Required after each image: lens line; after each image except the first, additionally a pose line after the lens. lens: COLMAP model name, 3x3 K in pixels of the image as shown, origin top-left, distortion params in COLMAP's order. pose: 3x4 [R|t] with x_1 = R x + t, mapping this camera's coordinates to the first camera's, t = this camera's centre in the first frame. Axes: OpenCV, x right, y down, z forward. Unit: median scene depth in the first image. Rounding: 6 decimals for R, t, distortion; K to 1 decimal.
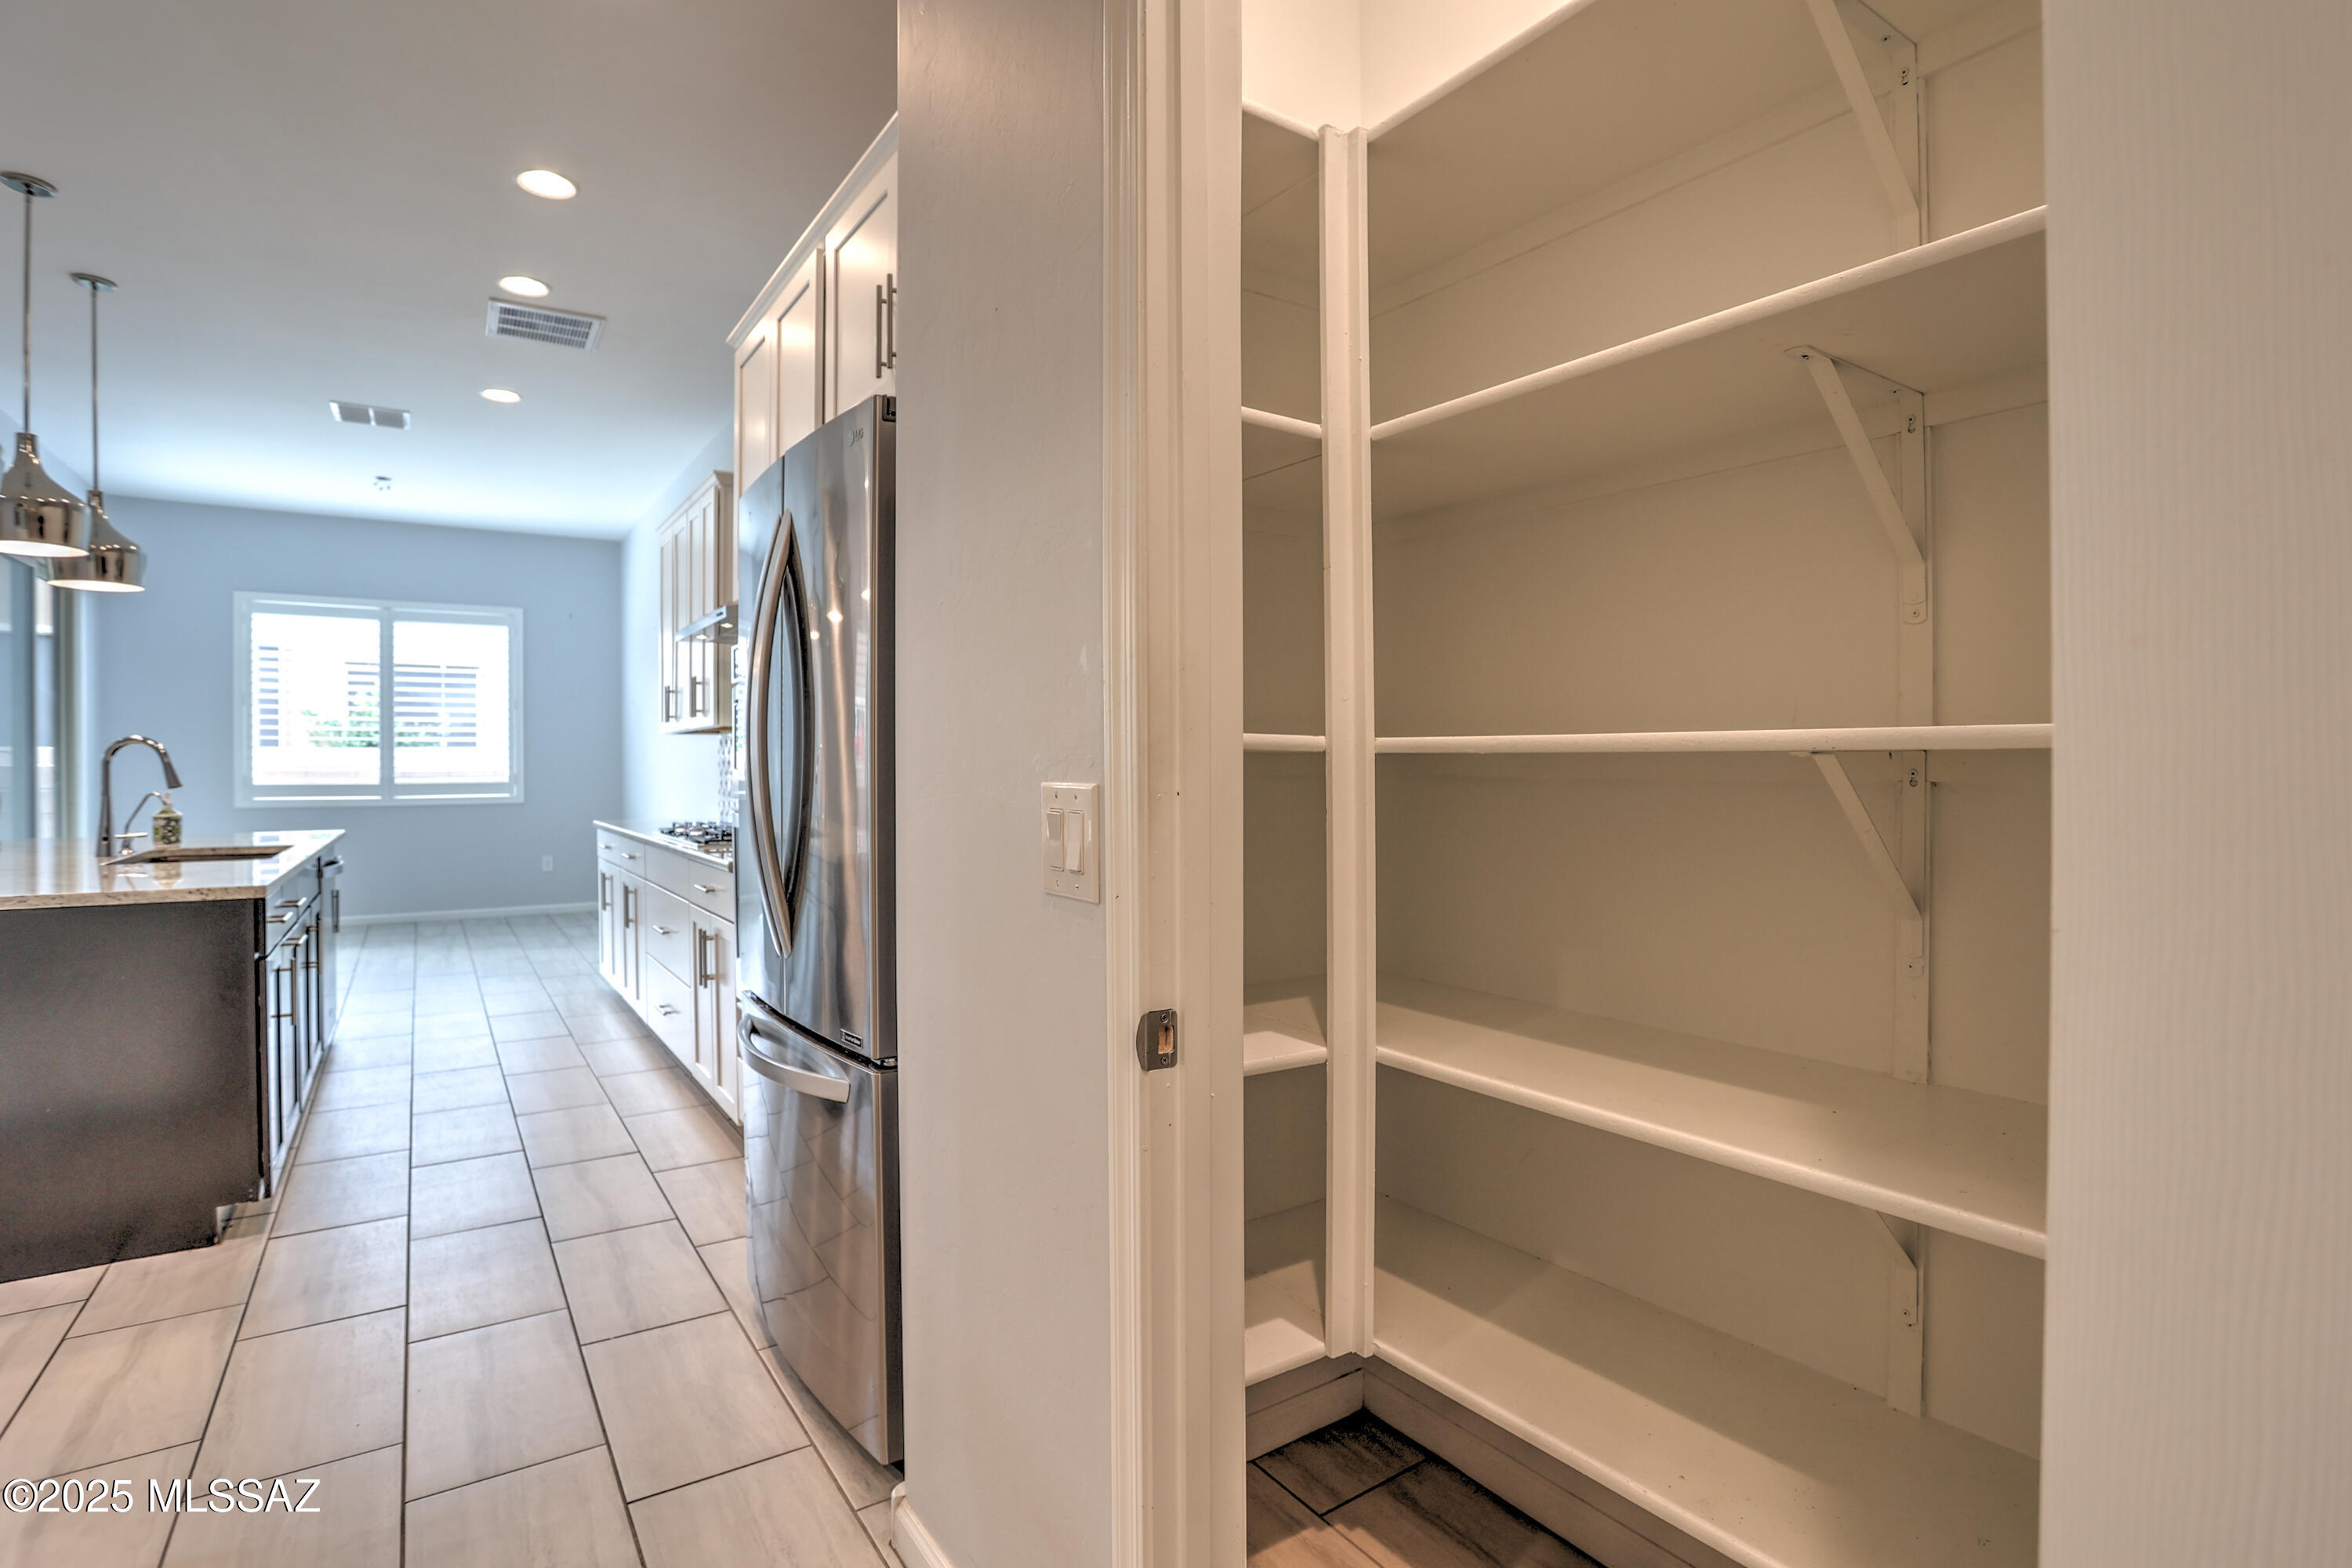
lens RADIAL K [[1142.2, 0, 1162.7], [0, 1142.2, 770.0], [0, 0, 1]] dist [-0.075205, 0.034055]
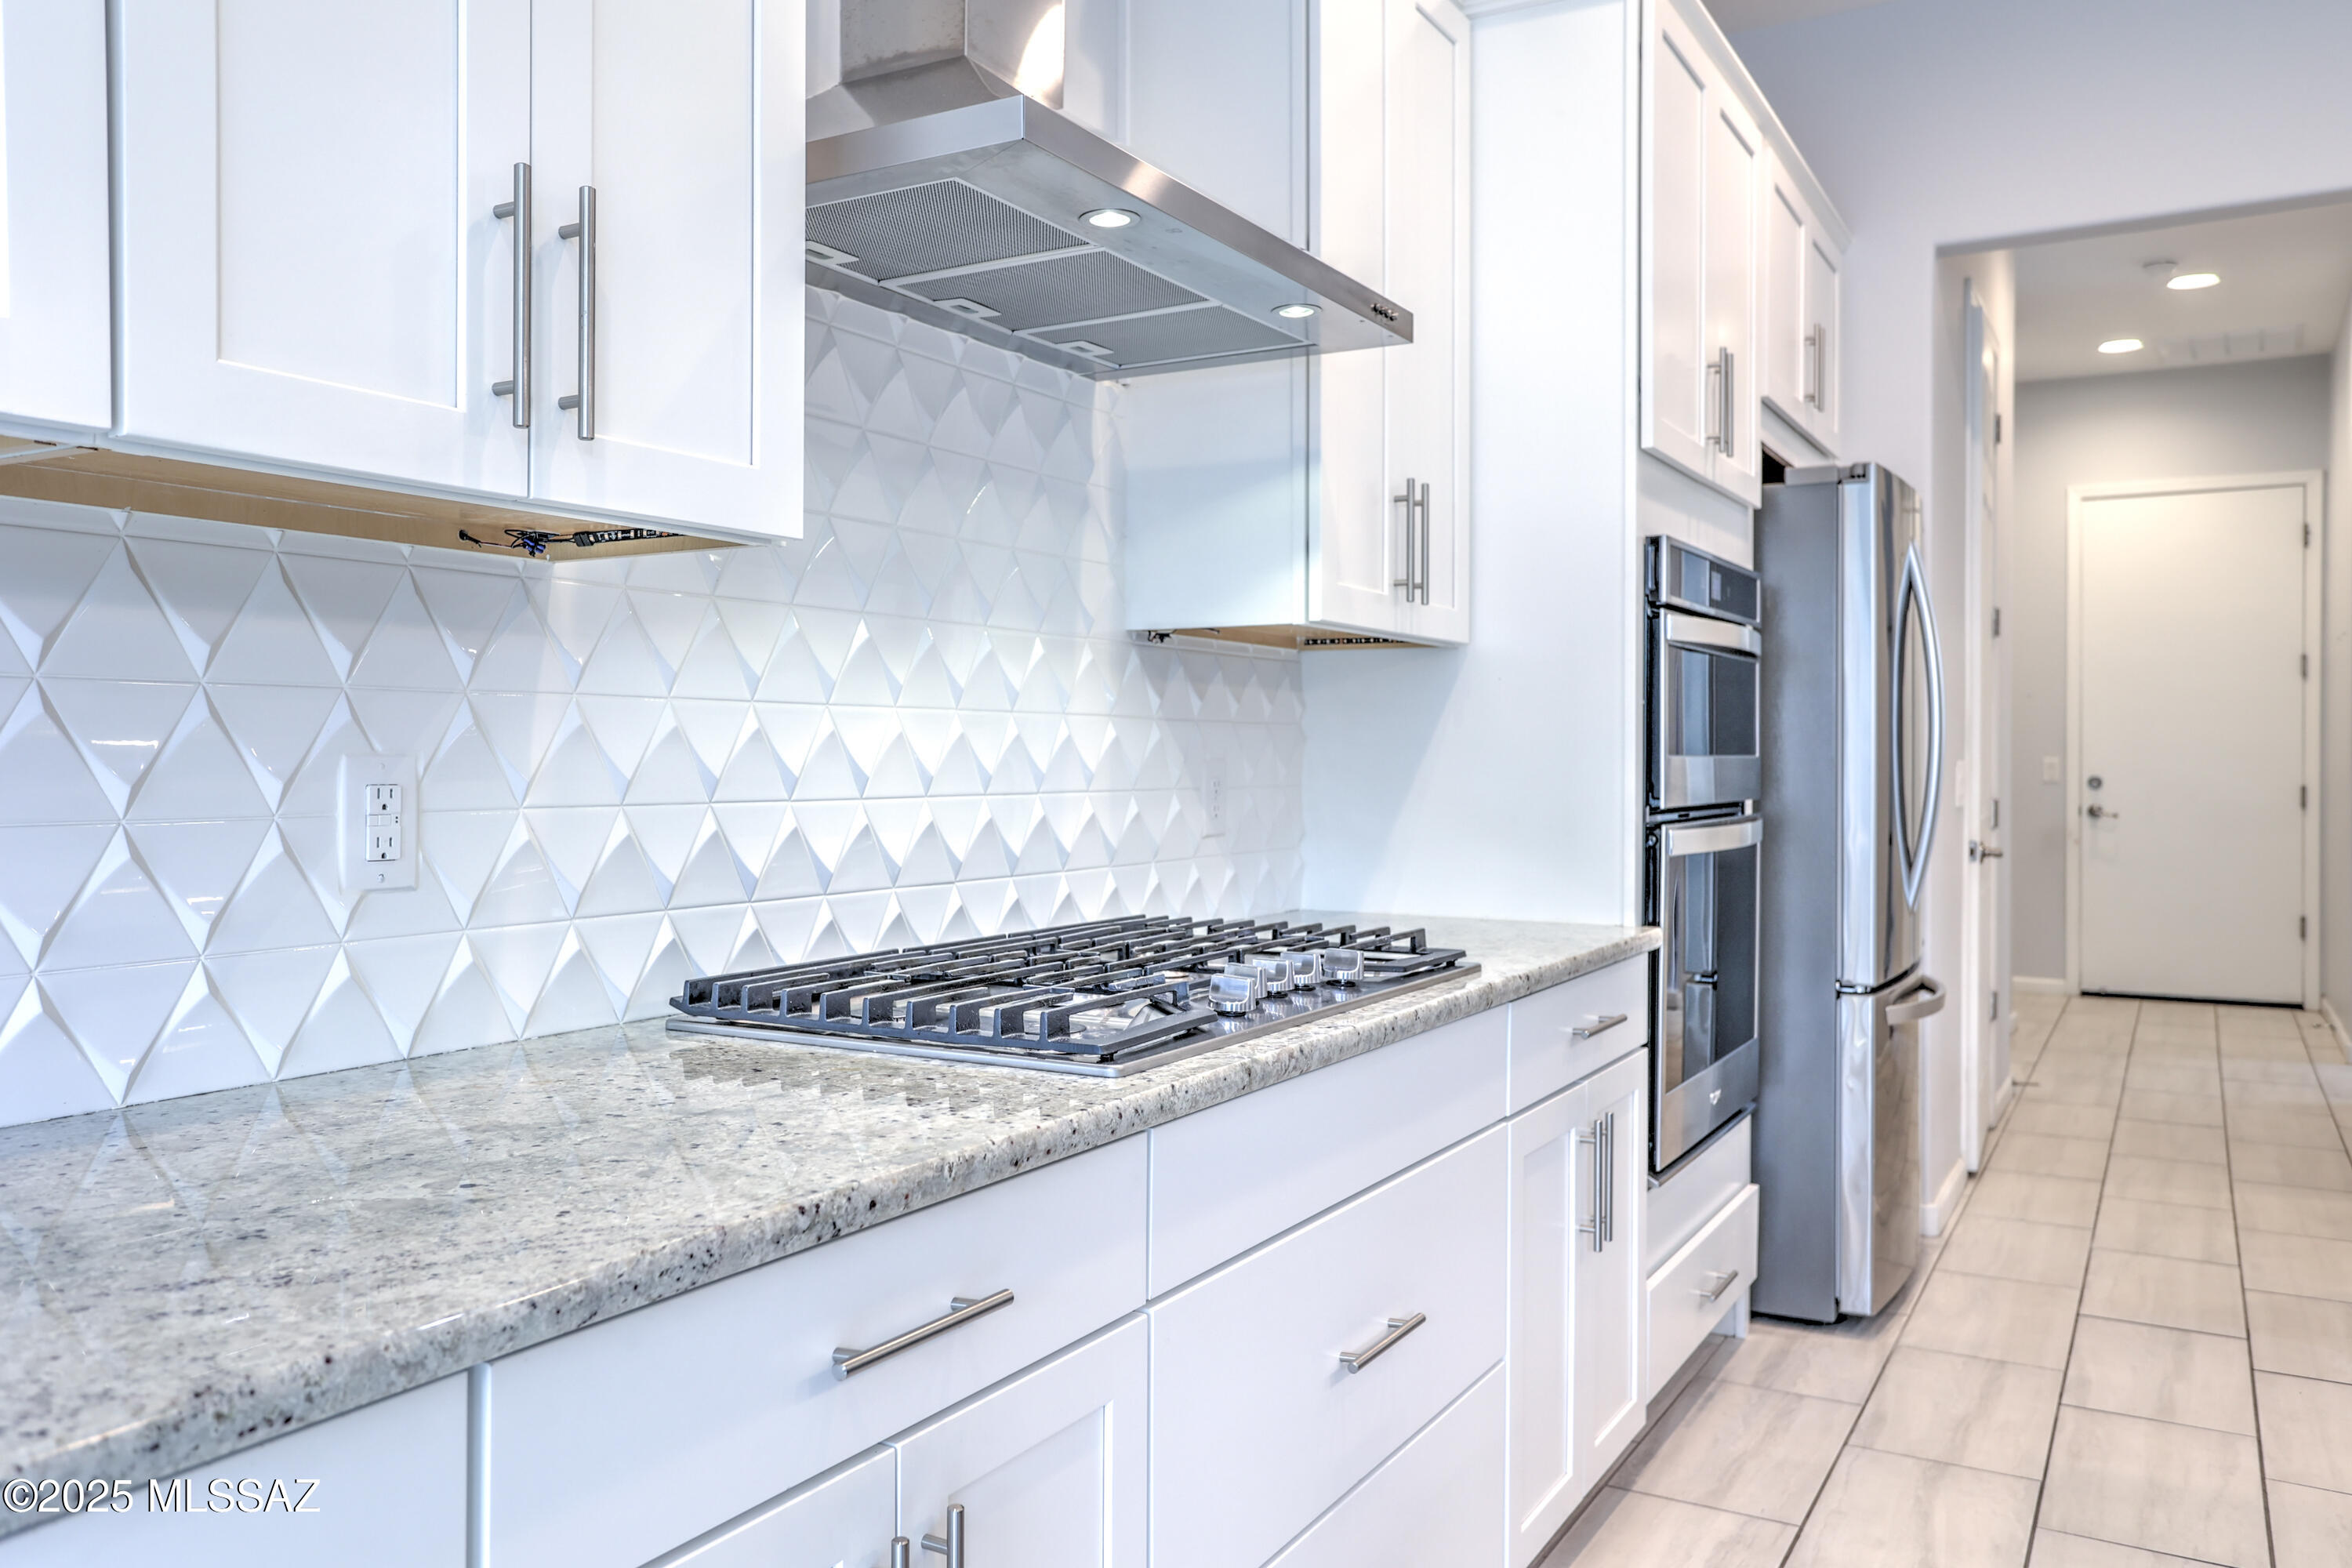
lens RADIAL K [[1796.6, 0, 1157.4], [0, 1796.6, 767.8], [0, 0, 1]] dist [-0.042722, 0.078999]
pose [[-0.442039, -0.001246, 0.896995, -1.287781], [0.004680, 0.999982, 0.003696, -0.000368], [-0.896984, 0.005832, -0.442025, 1.964024]]
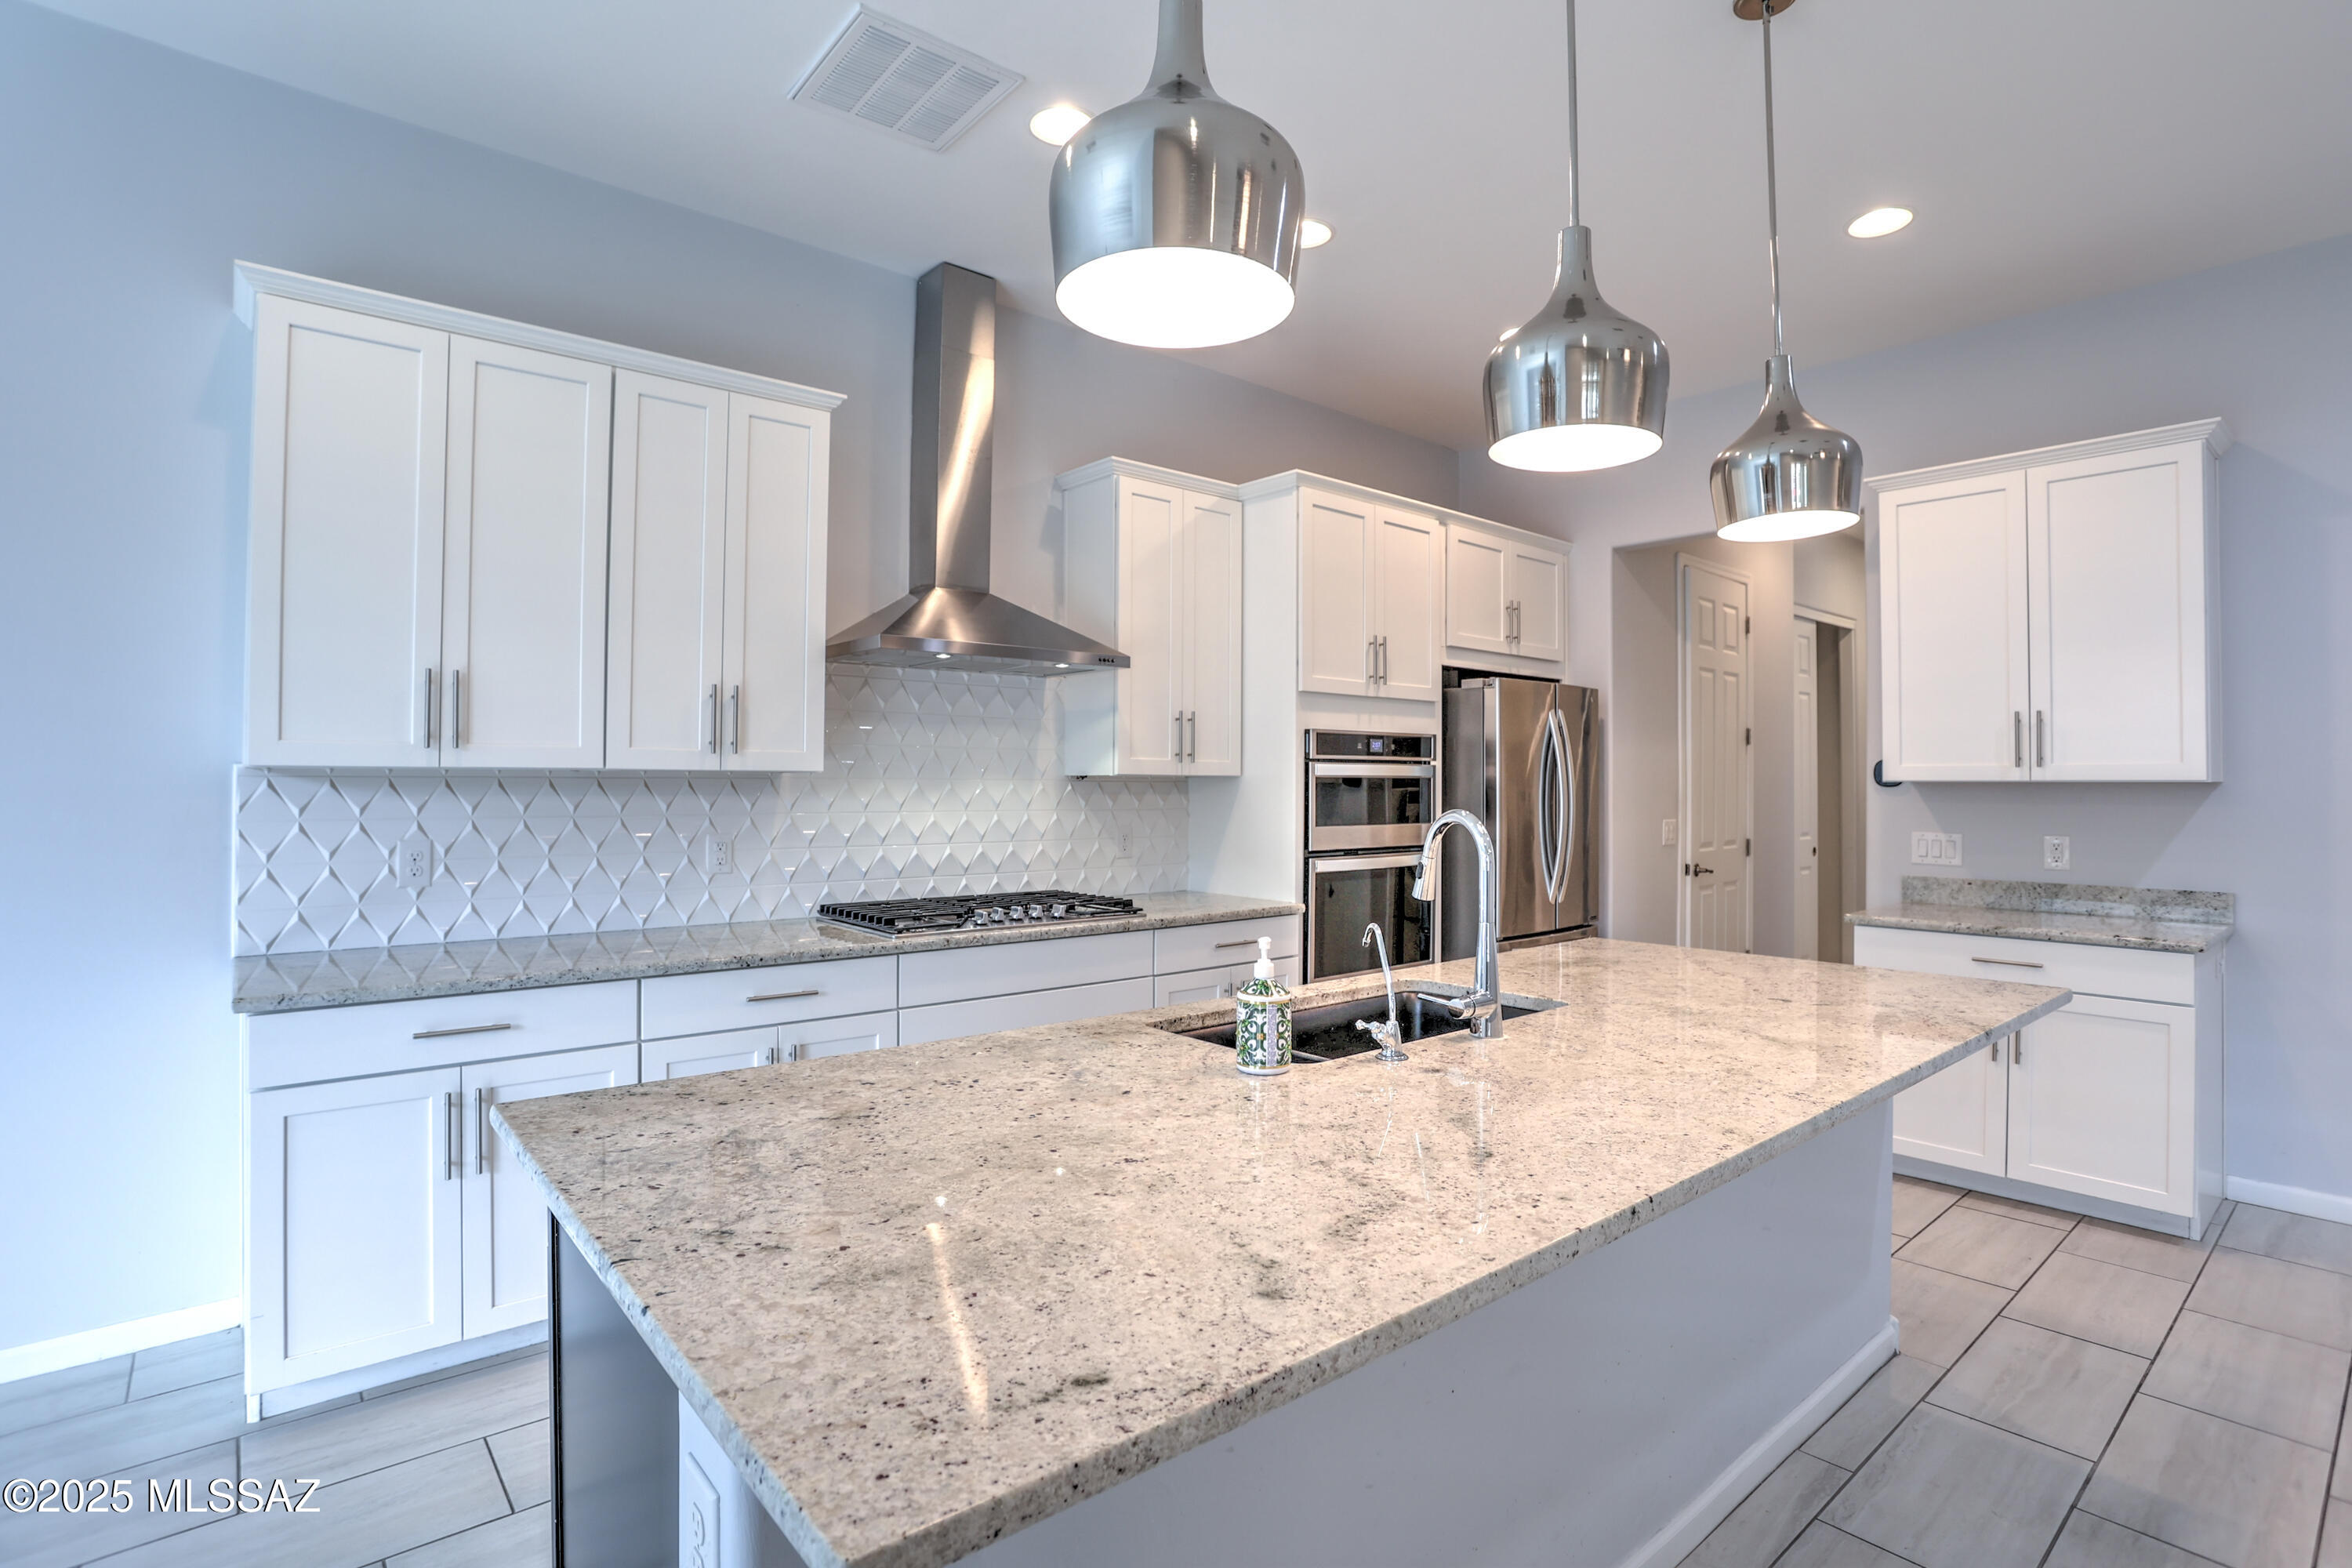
lens RADIAL K [[1142.2, 0, 1162.7], [0, 1142.2, 770.0], [0, 0, 1]] dist [-0.075205, 0.034055]
pose [[-0.112769, 0.016628, 0.993482, -1.956359], [0.000851, 0.999861, -0.016638, -0.053059], [-0.993621, -0.001031, -0.112767, 1.589993]]
